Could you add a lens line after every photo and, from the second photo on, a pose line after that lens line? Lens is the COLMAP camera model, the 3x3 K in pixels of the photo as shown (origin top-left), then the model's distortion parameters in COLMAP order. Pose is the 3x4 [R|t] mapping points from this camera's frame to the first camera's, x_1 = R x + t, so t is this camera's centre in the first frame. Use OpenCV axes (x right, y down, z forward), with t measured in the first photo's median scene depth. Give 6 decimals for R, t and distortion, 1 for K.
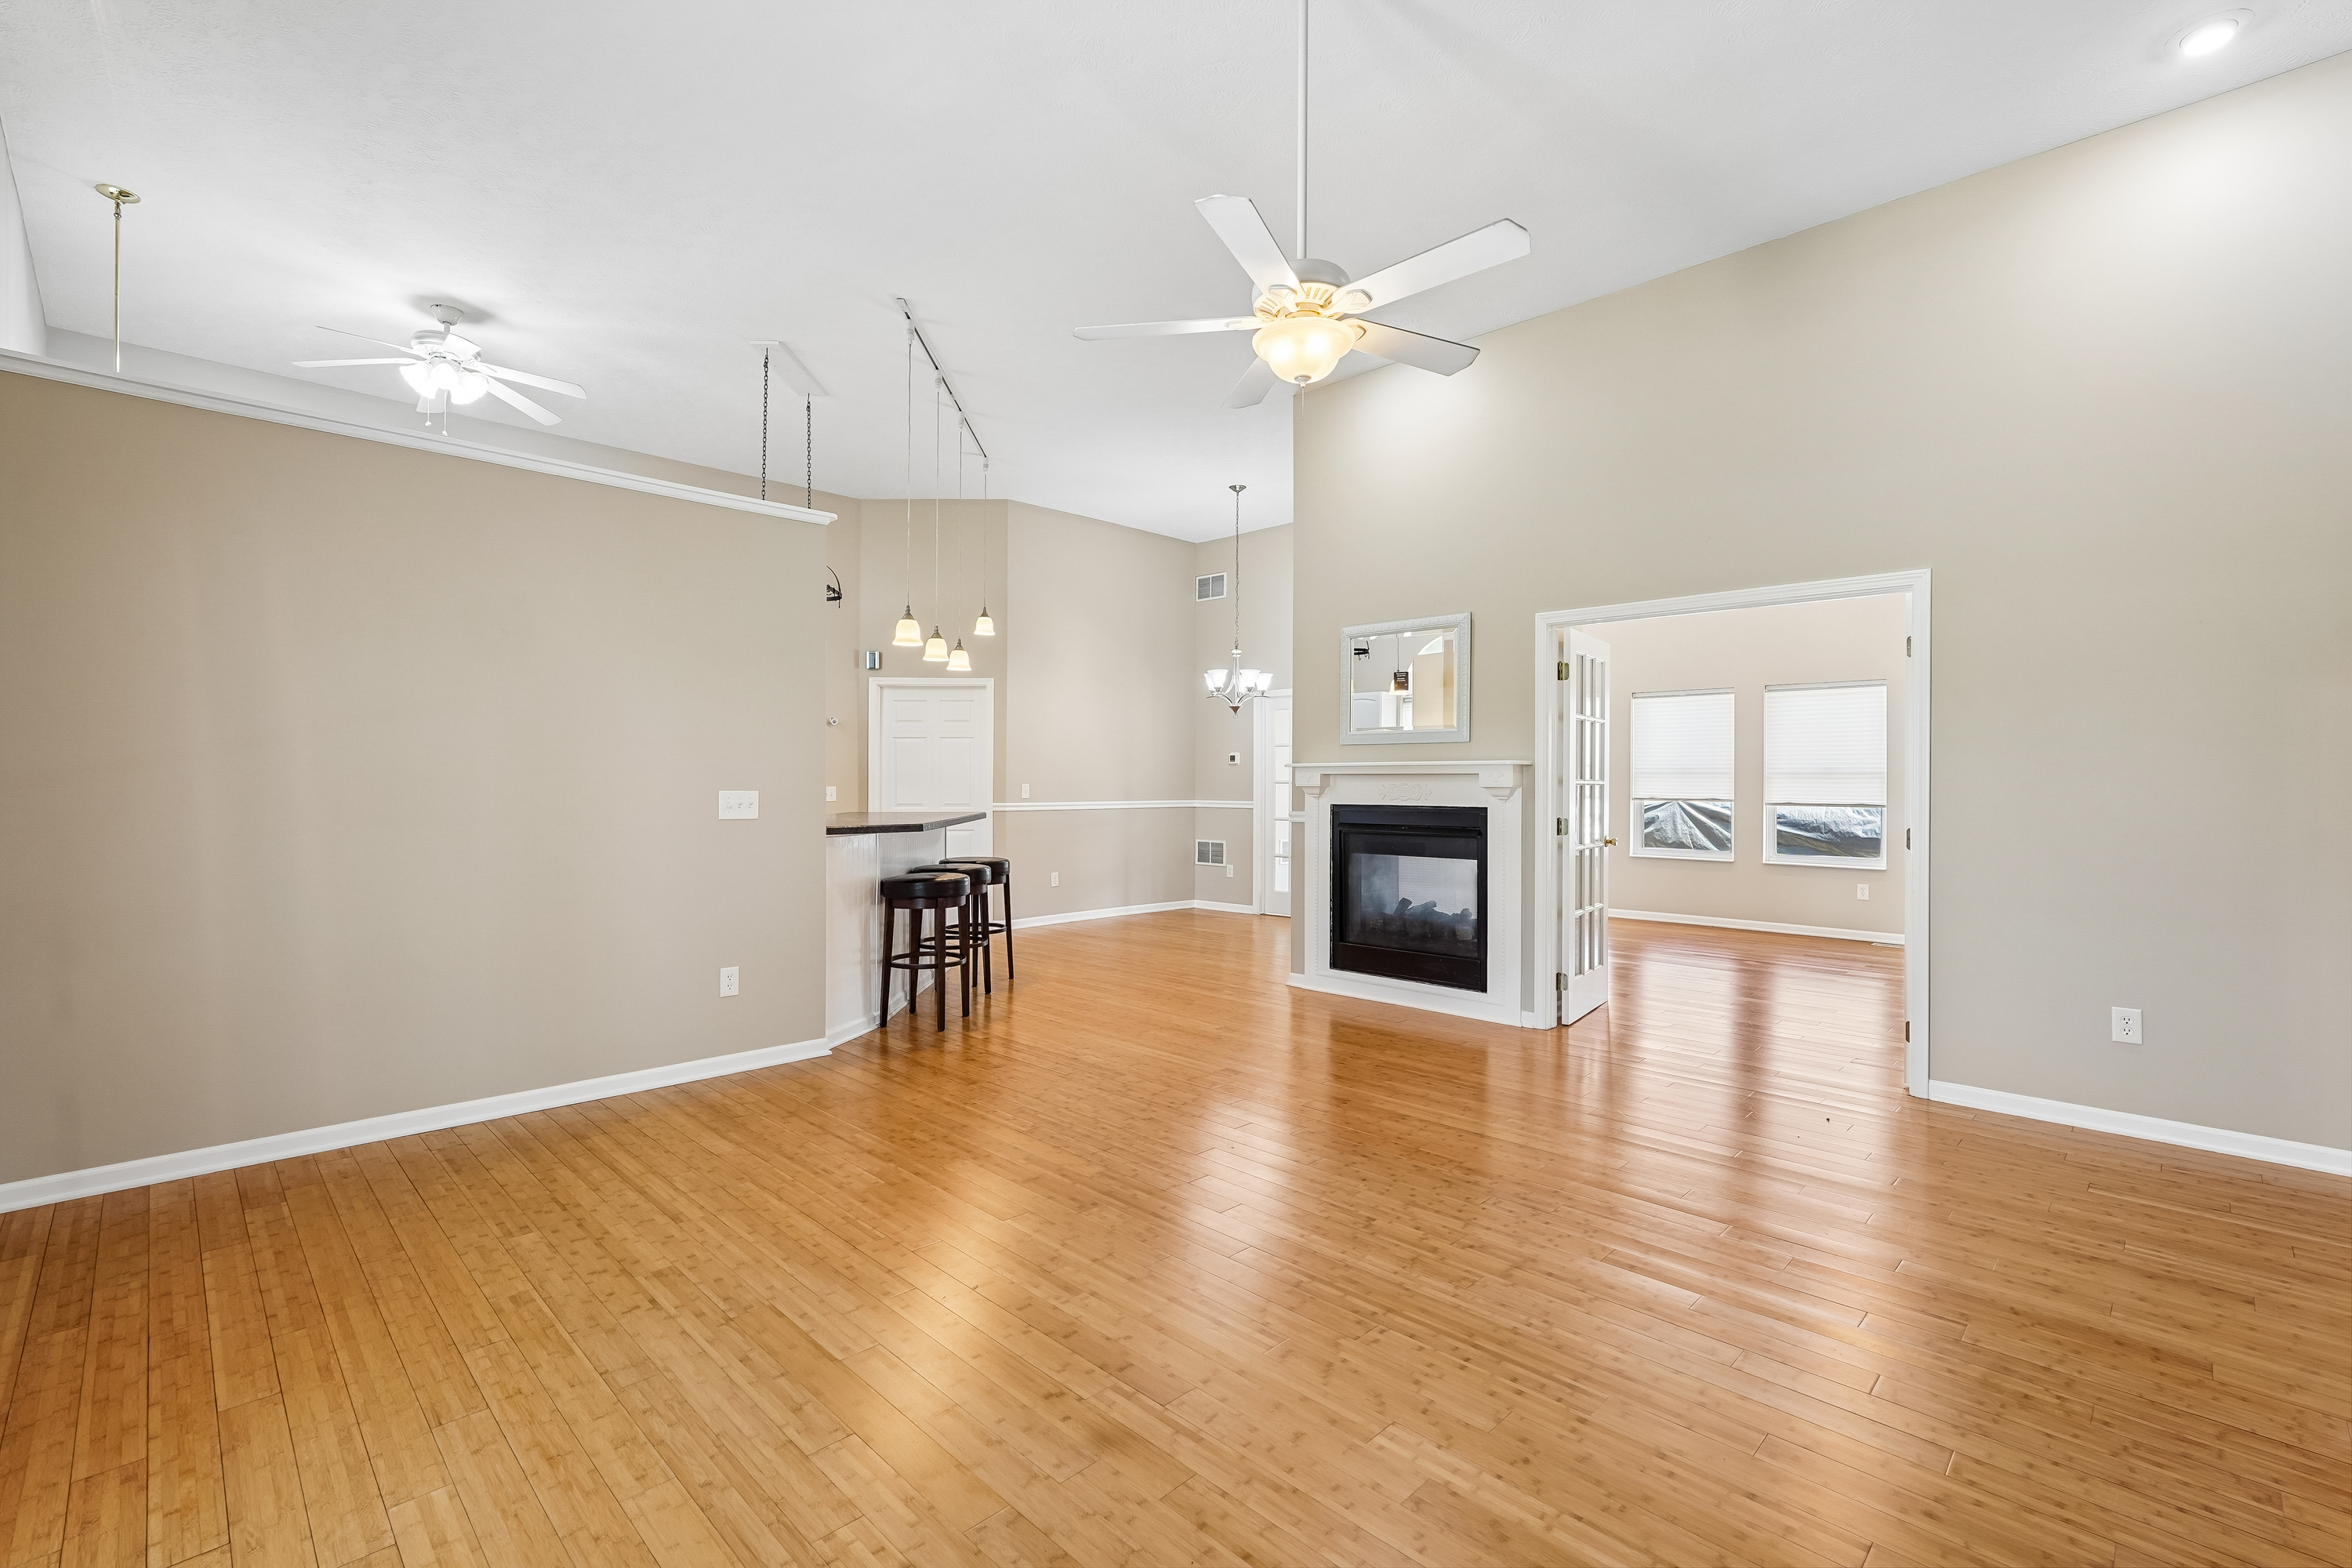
lens RADIAL K [[1035.6, 0, 1174.7], [0, 1035.6, 786.2], [0, 0, 1]] dist [-0.015493, 0.005875]
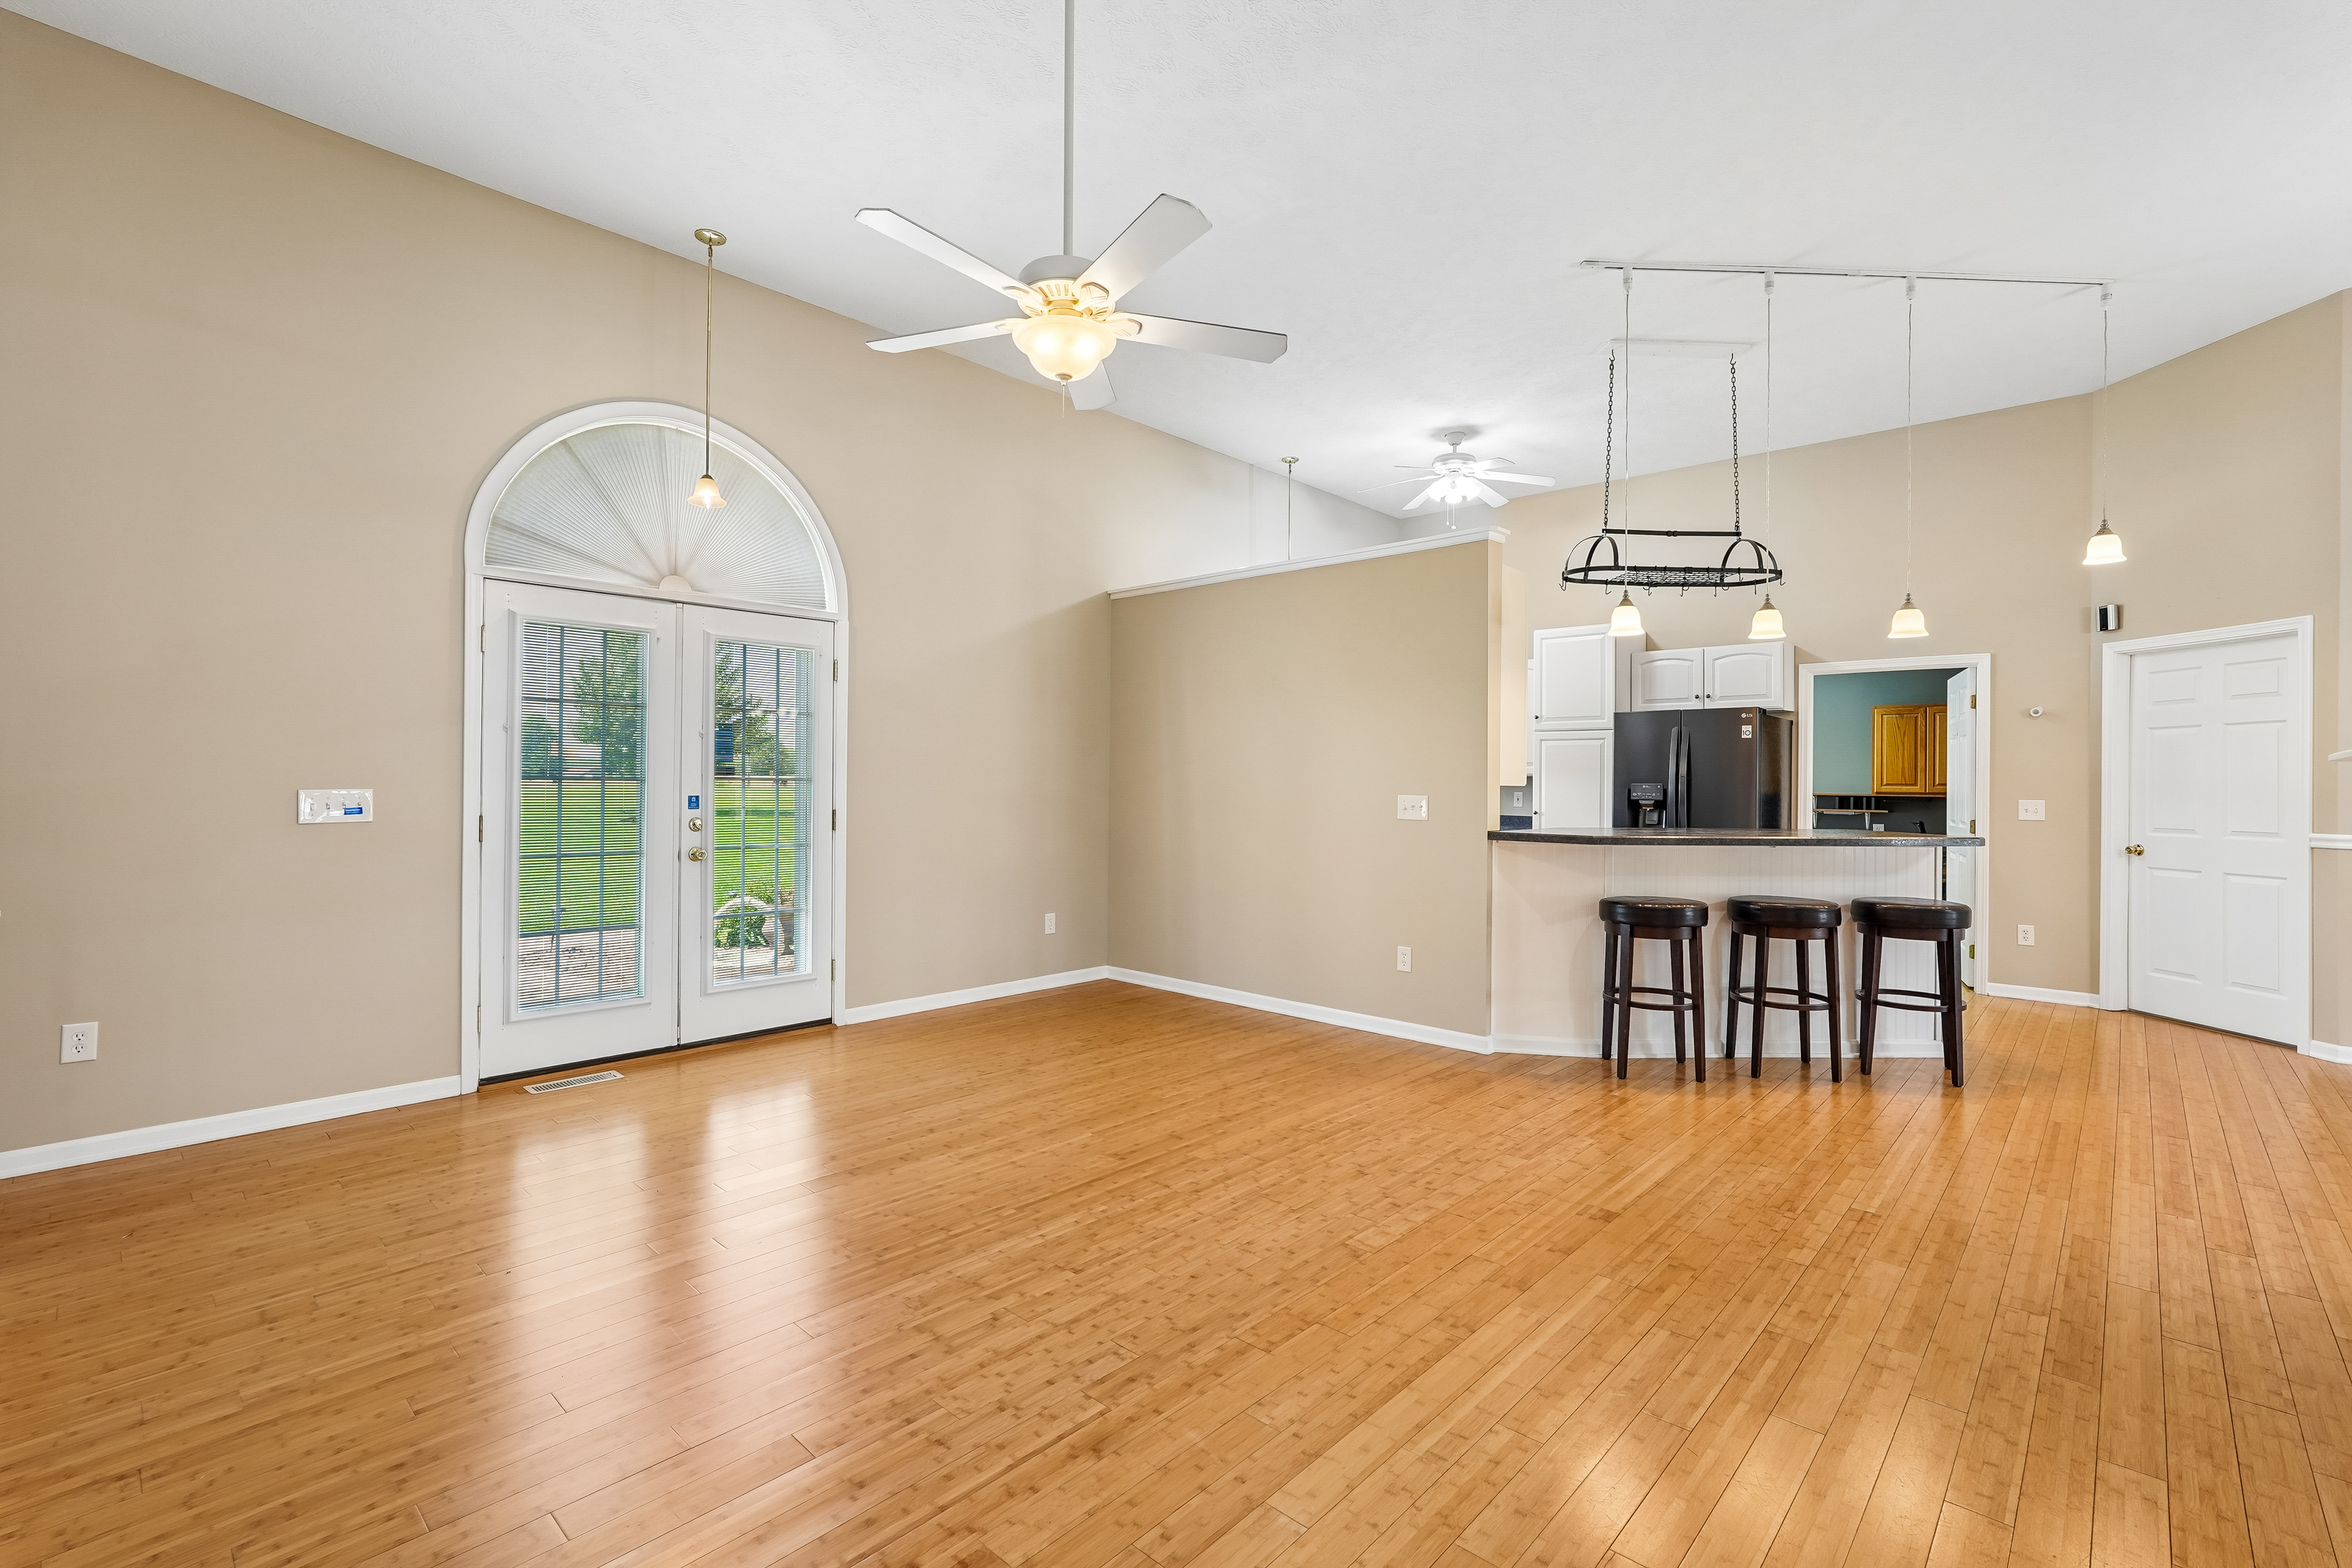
lens RADIAL K [[1035.6, 0, 1173.6], [0, 1035.6, 778.4], [0, 0, 1]] dist [-0.015493, 0.005875]
pose [[0.034724, -0.007494, -0.999369, 0.921736], [-0.013242, 0.999881, -0.007958, -0.001765], [0.999309, 0.013510, 0.034621, 0.883880]]
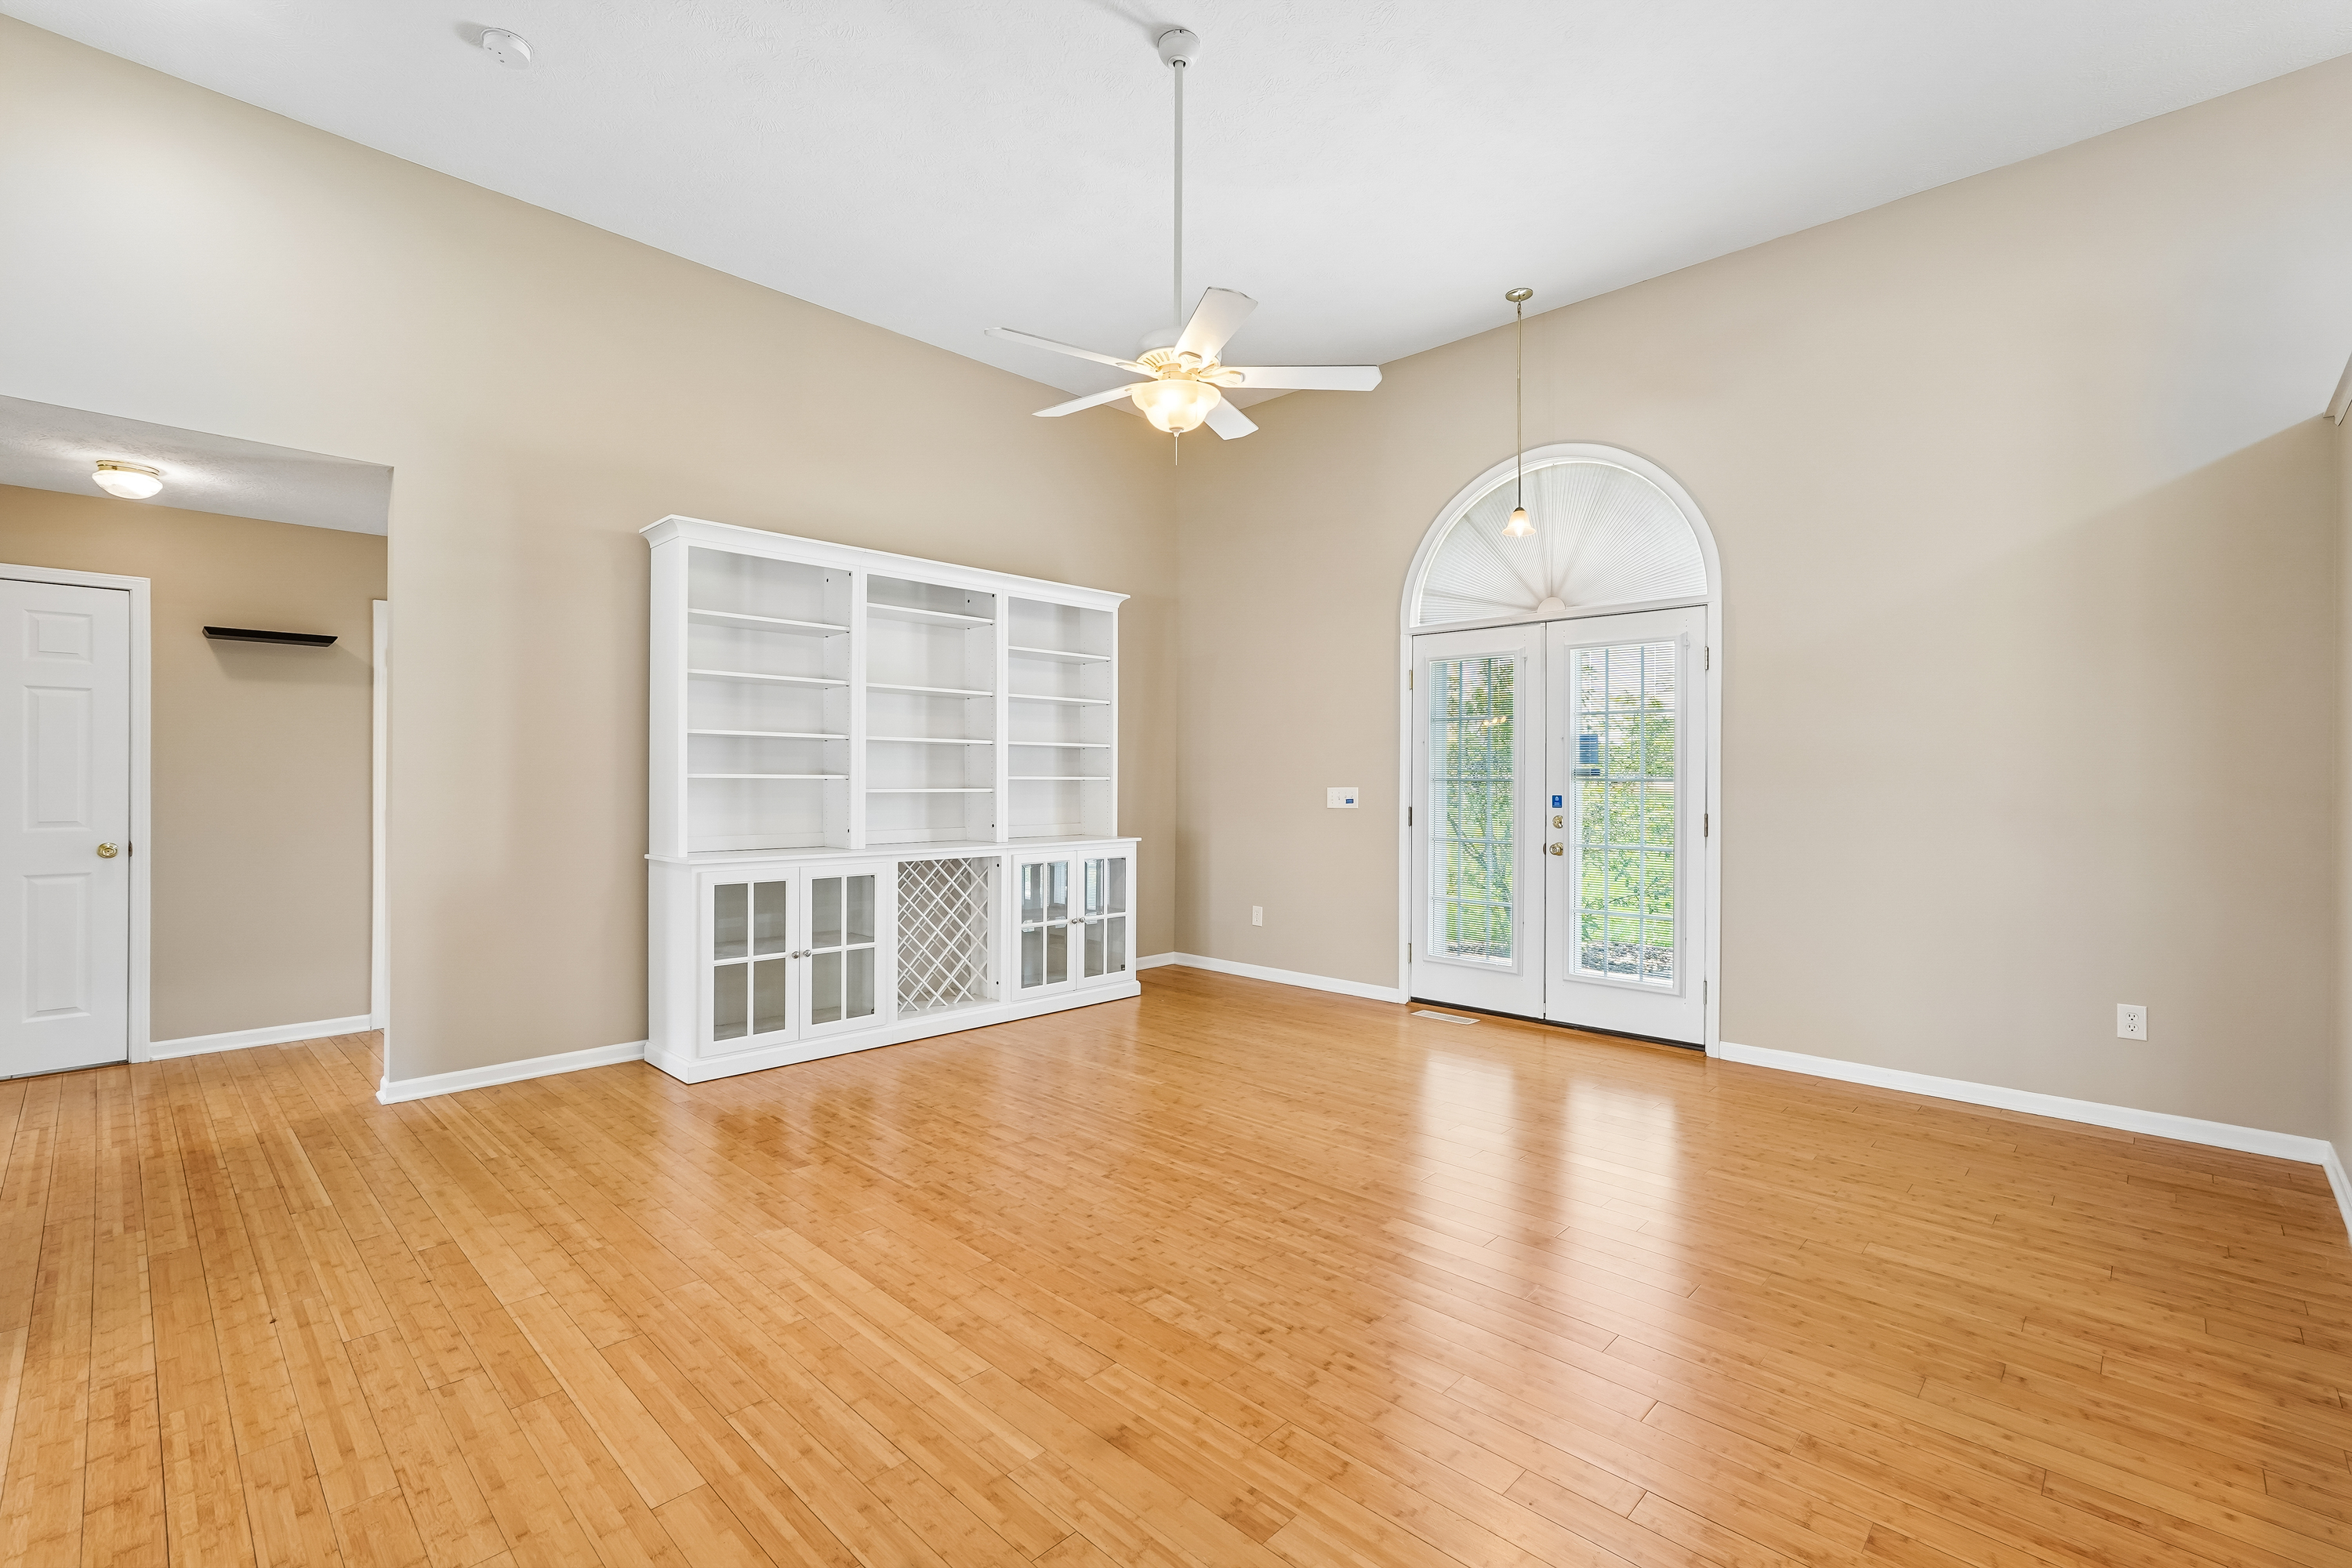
lens RADIAL K [[1035.6, 0, 1177.7], [0, 1035.6, 777.8], [0, 0, 1]] dist [-0.015493, 0.005875]
pose [[-0.999788, -0.007098, -0.019353, 0.117075], [-0.007193, 0.999962, 0.004871, -0.009943], [0.019318, 0.005010, -0.999801, 1.775493]]
